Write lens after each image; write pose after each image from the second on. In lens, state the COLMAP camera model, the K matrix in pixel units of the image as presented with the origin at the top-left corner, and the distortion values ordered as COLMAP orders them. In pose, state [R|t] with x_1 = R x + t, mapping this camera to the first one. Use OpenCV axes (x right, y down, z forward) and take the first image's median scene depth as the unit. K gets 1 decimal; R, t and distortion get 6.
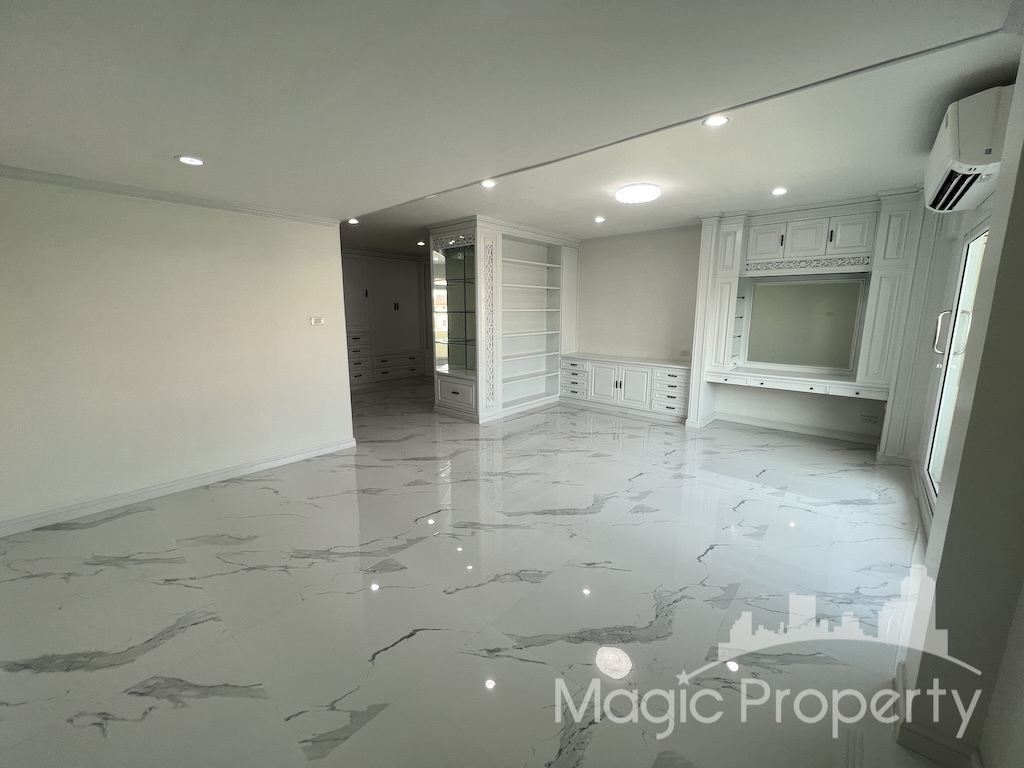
lens RADIAL K [[413.5, 0, 509.6], [0, 413.5, 384.3], [0, 0, 1]] dist [-0.001247, -0.000078]
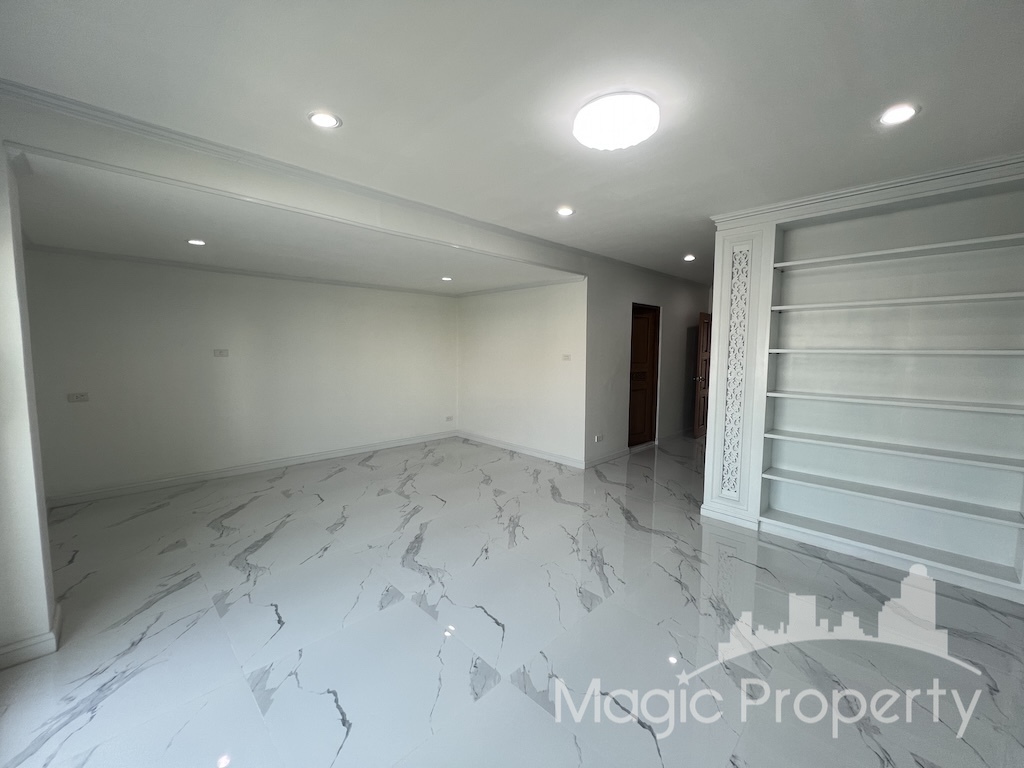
lens RADIAL K [[410.2, 0, 506.0], [0, 410.2, 382.1], [0, 0, 1]] dist [-0.005960, 0.000186]
pose [[-0.075339, 0.080802, -0.993879, 0.637903], [-0.185561, 0.978166, 0.093591, -0.128098], [0.979740, 0.191476, -0.058700, 0.720817]]
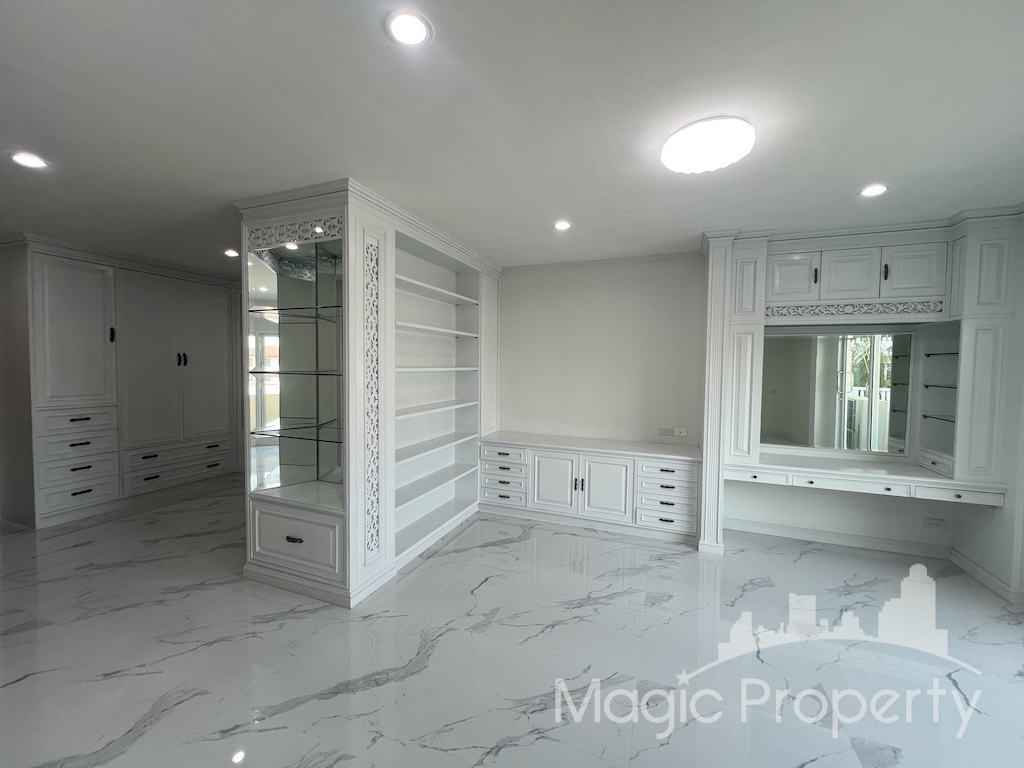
lens RADIAL K [[413.5, 0, 508.5], [0, 413.5, 380.9], [0, 0, 1]] dist [-0.001247, -0.000078]
pose [[0.938922, -0.004555, 0.344101, -0.068787], [0.051682, 0.990438, -0.127912, -0.096446], [-0.340228, 0.137883, 0.930179, 0.490833]]
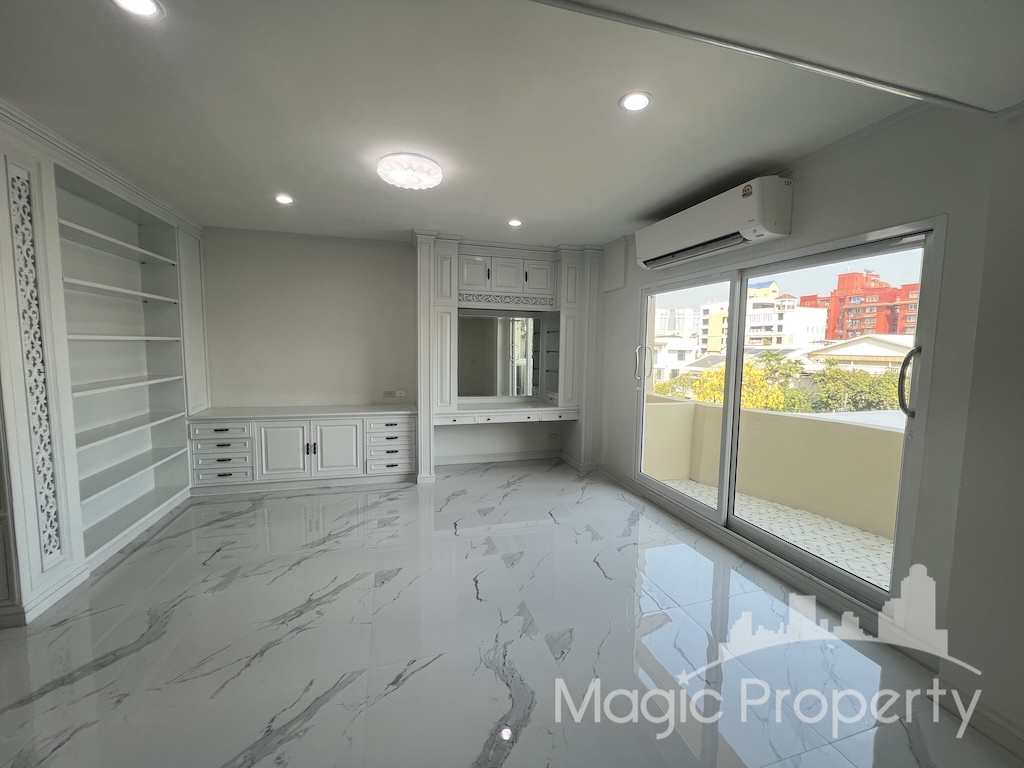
lens RADIAL K [[413.5, 0, 513.0], [0, 413.5, 380.8], [0, 0, 1]] dist [-0.001247, -0.000078]
pose [[0.531266, -0.066679, 0.844577, -0.149831], [0.136091, 0.990669, -0.007392, -0.070454], [-0.836203, 0.118866, 0.535383, 0.402369]]
